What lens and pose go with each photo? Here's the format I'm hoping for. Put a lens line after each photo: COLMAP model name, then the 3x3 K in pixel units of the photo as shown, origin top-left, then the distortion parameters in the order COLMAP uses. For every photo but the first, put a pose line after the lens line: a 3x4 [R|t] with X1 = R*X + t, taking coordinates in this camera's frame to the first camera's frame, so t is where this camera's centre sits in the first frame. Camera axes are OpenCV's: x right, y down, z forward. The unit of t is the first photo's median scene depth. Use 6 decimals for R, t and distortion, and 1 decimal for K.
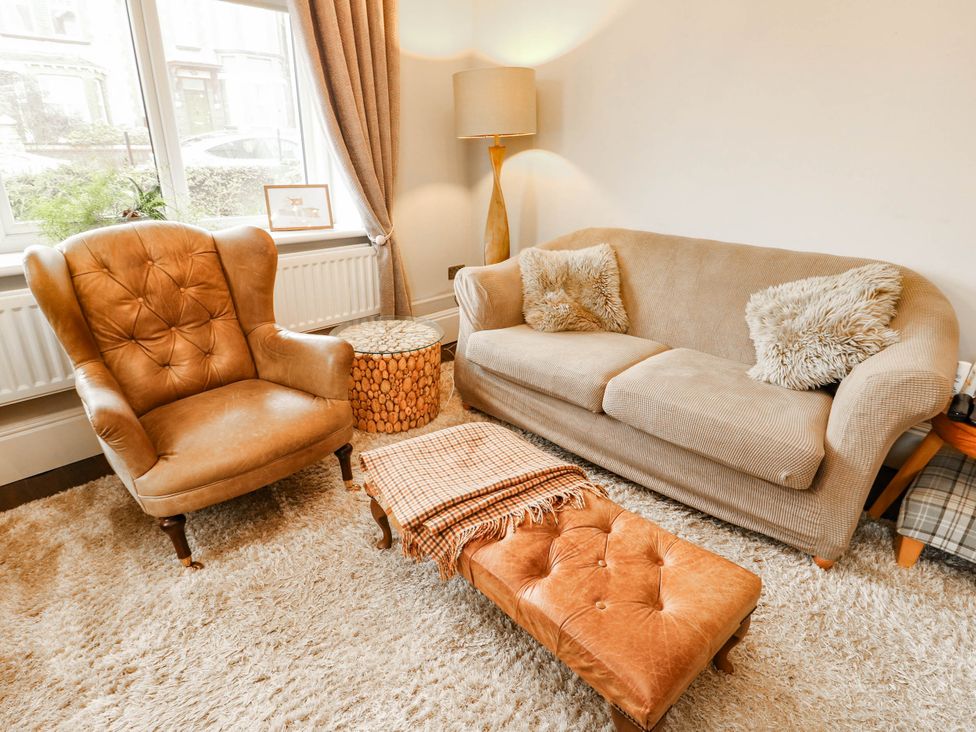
lens RADIAL K [[563.8, 0, 488.0], [0, 563.8, 366.0], [0, 0, 1]] dist [0.002164, 0.001493]
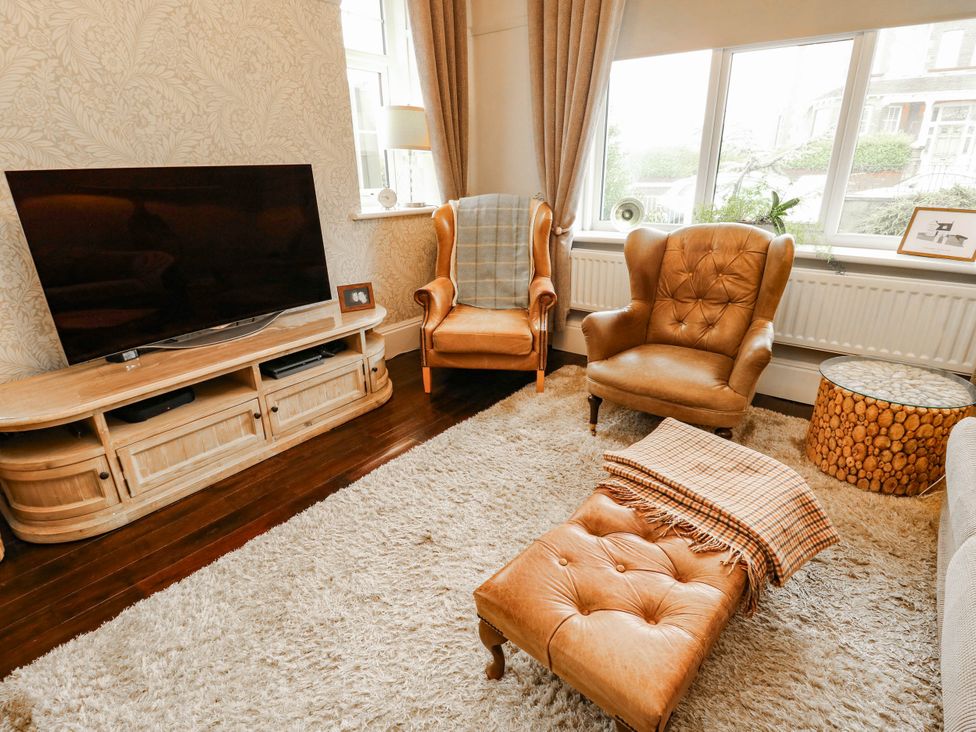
lens RADIAL K [[507.0, 0, 487.7], [0, 507.0, 368.8], [0, 0, 1]] dist [0.005333, -0.016152]
pose [[0.077507, 0.348172, -0.934221, 0.566655], [-0.347978, 0.887559, 0.301912, -0.102265], [0.934293, 0.301688, 0.189948, 0.302742]]
